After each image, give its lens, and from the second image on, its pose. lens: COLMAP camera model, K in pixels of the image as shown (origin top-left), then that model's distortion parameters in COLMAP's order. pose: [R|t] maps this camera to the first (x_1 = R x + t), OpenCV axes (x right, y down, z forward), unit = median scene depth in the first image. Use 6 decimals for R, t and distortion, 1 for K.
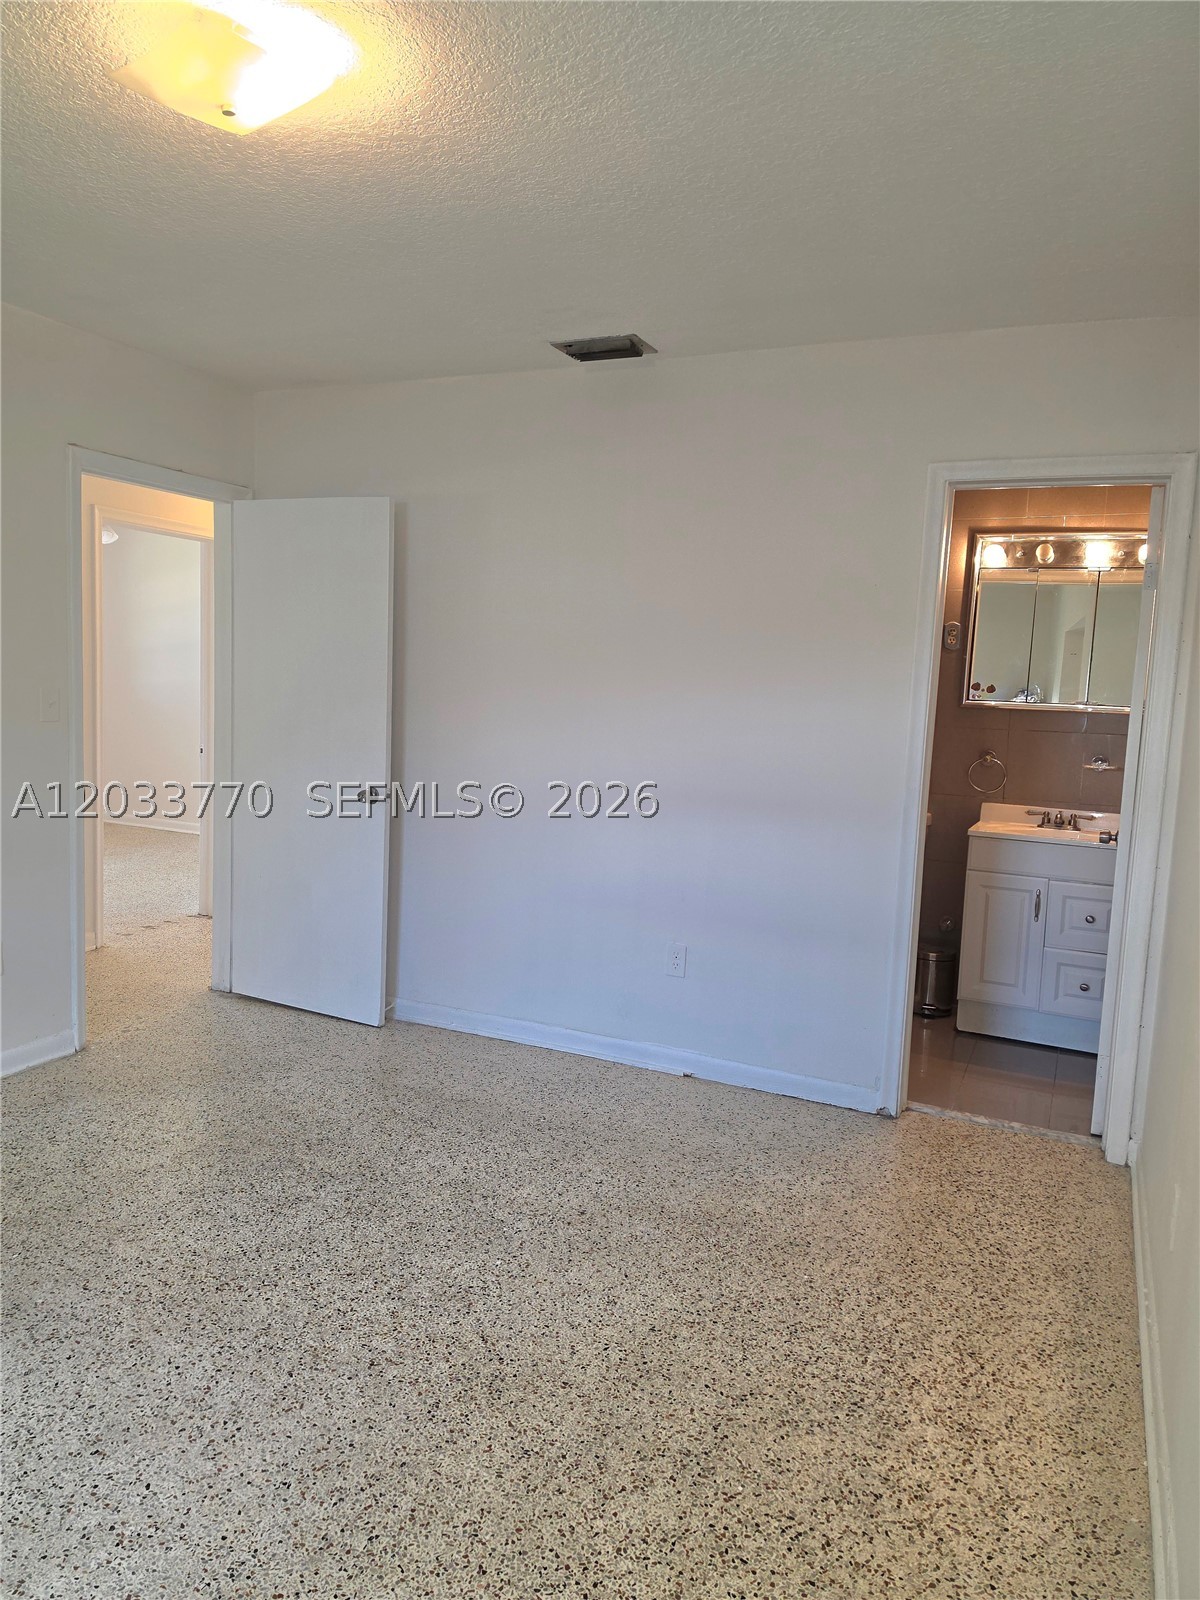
lens RADIAL K [[1104.0, 0, 599.6], [0, 1104.0, 800.7], [0, 0, 1]] dist [0.059939, -0.062487]
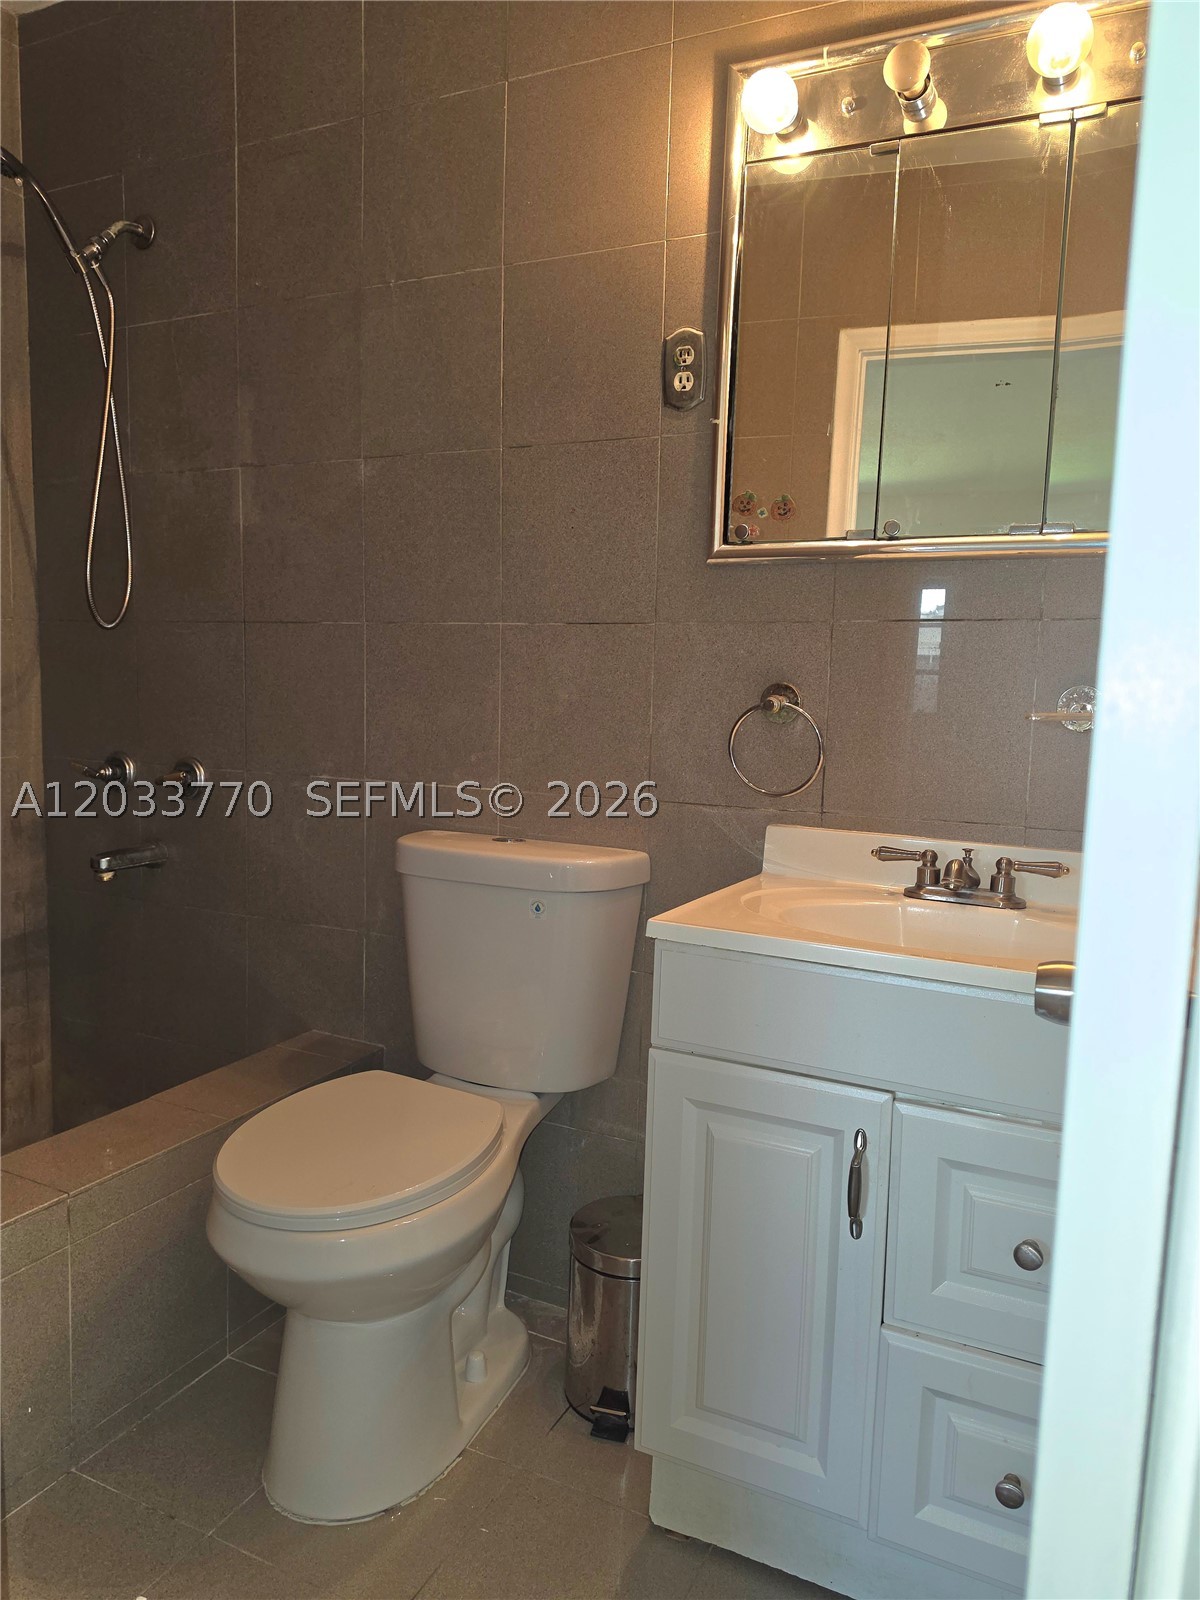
lens RADIAL K [[1104.0, 0, 648.4], [0, 1104.0, 800.3], [0, 0, 1]] dist [0.059939, -0.062487]
pose [[0.999706, -0.016060, -0.018166, 0.321678], [0.016123, 0.999865, 0.003303, -0.008263], [0.018110, -0.003595, 0.999830, 0.657259]]
